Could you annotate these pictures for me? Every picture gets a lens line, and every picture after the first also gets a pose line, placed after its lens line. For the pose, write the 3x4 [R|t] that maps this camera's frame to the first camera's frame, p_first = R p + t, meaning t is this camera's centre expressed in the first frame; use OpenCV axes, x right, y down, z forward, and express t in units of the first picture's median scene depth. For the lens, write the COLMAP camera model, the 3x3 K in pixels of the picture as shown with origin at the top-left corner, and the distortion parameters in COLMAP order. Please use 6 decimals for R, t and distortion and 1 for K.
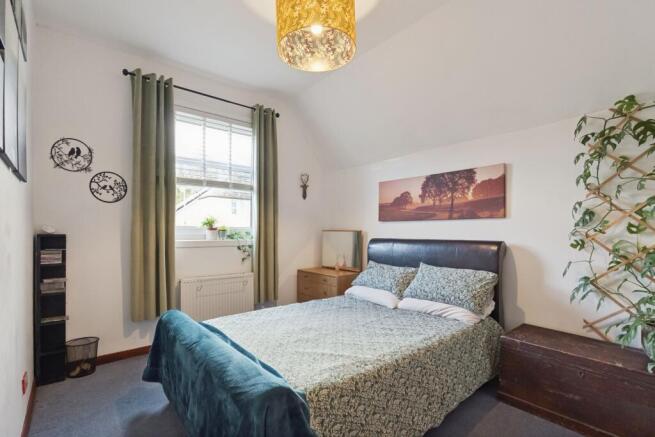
lens RADIAL K [[309.4, 0, 329.3], [0, 309.4, 232.9], [0, 0, 1]] dist [-0.021443, 0.001940]
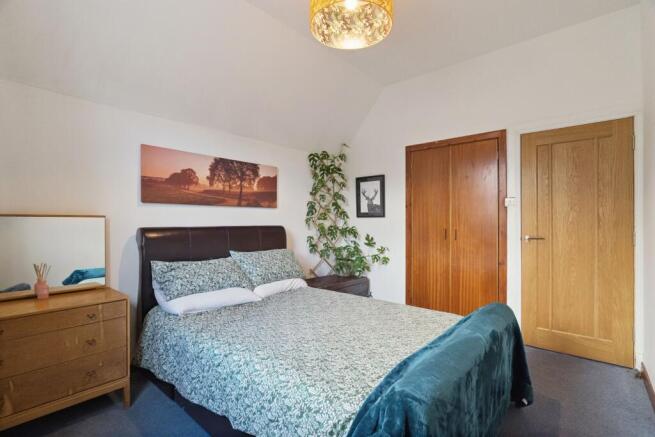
lens RADIAL K [[309.4, 0, 326.8], [0, 309.4, 218.7], [0, 0, 1]] dist [-0.021443, 0.001940]
pose [[-0.164388, 0.004894, 0.986384, -0.689561], [0.004564, 0.999981, -0.004201, 0.003550], [-0.986385, 0.003811, -0.164407, 0.878625]]
